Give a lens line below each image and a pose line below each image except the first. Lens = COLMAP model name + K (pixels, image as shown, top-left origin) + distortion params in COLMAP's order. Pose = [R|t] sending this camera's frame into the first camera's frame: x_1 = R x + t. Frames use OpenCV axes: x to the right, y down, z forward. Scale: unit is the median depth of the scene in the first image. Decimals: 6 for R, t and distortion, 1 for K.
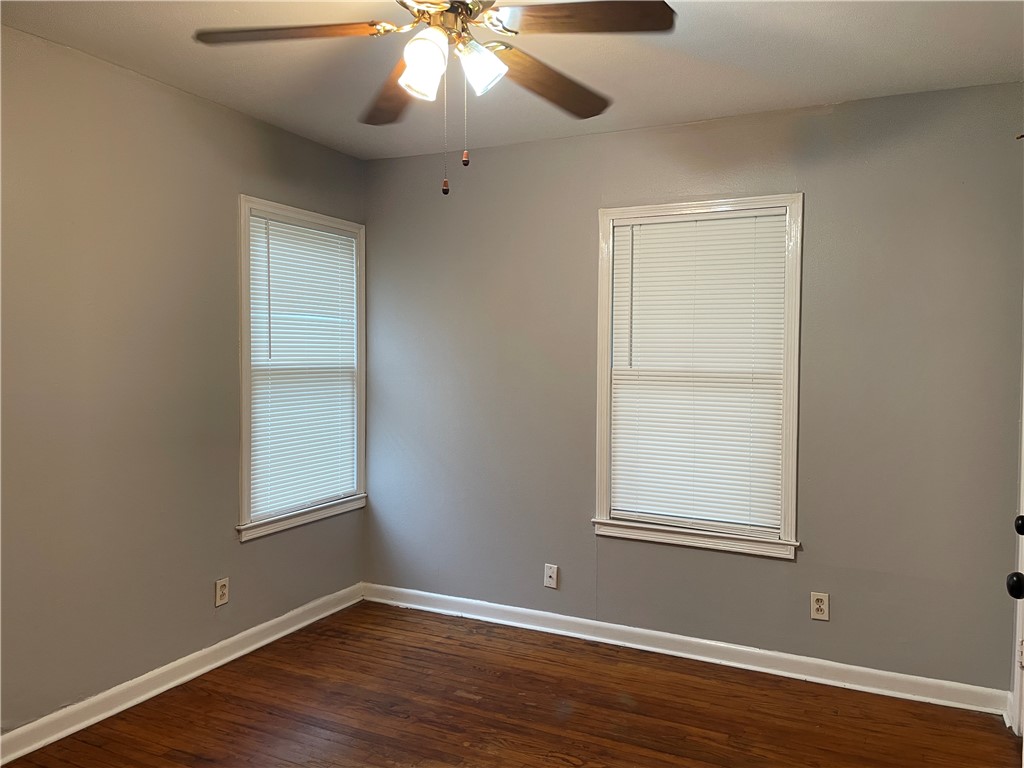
lens RADIAL K [[773.8, 0, 519.2], [0, 773.8, 383.5], [0, 0, 1]] dist [0.095434, -0.112908]
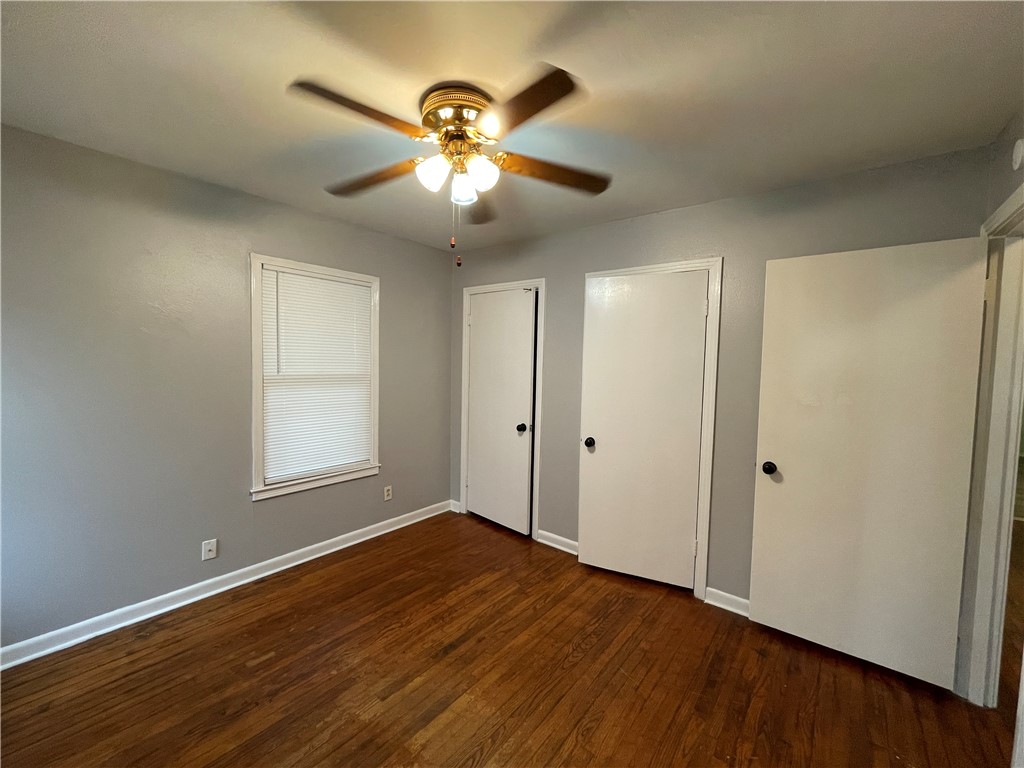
lens RADIAL K [[417.1, 0, 510.8], [0, 417.1, 382.0], [0, 0, 1]] dist [0.001142, -0.000584]
pose [[0.233286, -0.057363, 0.970715, -0.501573], [0.016552, 0.998348, 0.055018, -0.041228], [-0.972267, 0.003233, 0.233851, 0.433361]]
